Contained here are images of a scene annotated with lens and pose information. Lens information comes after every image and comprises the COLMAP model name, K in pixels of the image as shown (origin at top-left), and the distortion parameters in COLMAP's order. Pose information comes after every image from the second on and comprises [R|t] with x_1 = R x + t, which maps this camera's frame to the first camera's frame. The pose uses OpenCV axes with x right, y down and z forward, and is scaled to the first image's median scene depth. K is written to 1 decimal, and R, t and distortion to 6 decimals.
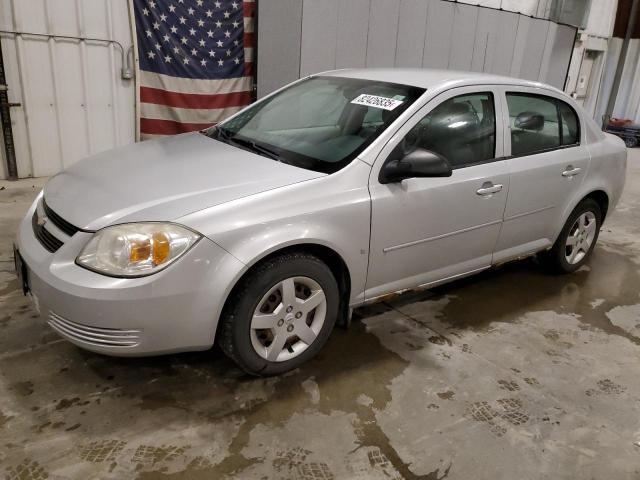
lens RADIAL K [[508.5, 0, 319.7], [0, 508.5, 239.7], [0, 0, 1]] dist [0.057255, -0.017668]
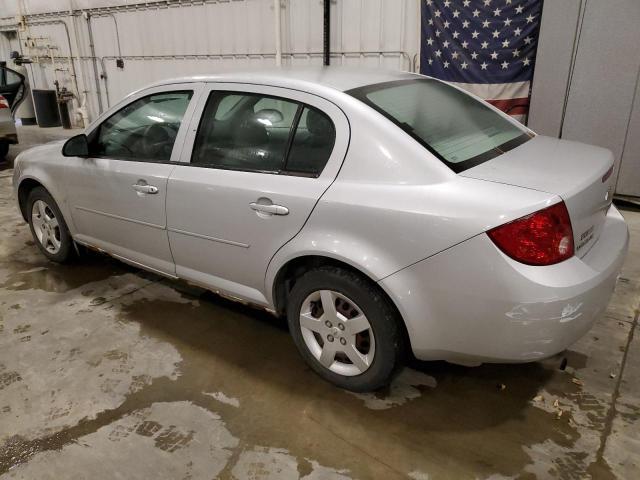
lens RADIAL K [[508.5, 0, 315.8], [0, 508.5, 245.1], [0, 0, 1]] dist [0.057255, -0.017668]
pose [[0.279030, 0.282295, -0.917852, 0.653980], [-0.294832, 0.934834, 0.197888, -0.138033], [0.913902, 0.215395, 0.344077, 0.476987]]
